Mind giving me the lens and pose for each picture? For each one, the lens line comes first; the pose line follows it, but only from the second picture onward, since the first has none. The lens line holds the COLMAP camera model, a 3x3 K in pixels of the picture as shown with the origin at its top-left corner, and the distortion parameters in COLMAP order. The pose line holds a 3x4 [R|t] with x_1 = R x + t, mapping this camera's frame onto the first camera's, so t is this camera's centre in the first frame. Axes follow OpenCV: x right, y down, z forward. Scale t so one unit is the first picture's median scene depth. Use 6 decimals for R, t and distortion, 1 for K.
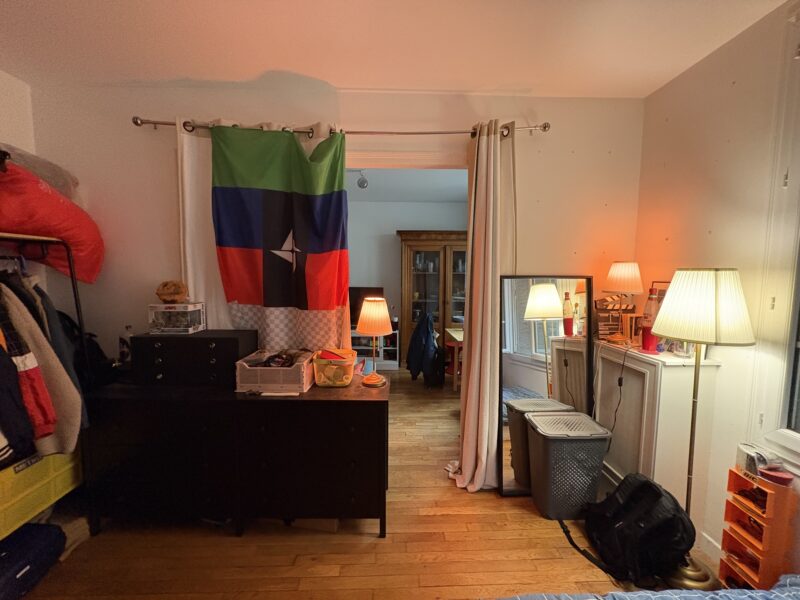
lens RADIAL K [[315.8, 0, 400.0], [0, 315.8, 300.0], [0, 0, 1]] dist [0.000258, 0.000023]
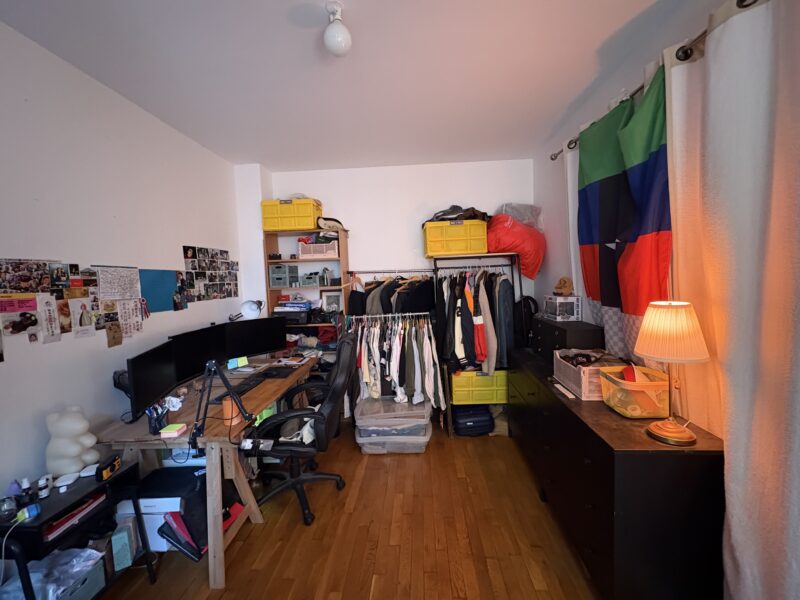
lens RADIAL K [[315.8, 0, 400.0], [0, 315.8, 300.0], [0, 0, 1]] dist [0.000258, 0.000023]
pose [[-0.088423, 0.062870, -0.994097, 0.600285], [-0.048630, 0.996544, 0.067351, -0.026213], [0.994895, 0.054298, -0.085060, 0.522027]]
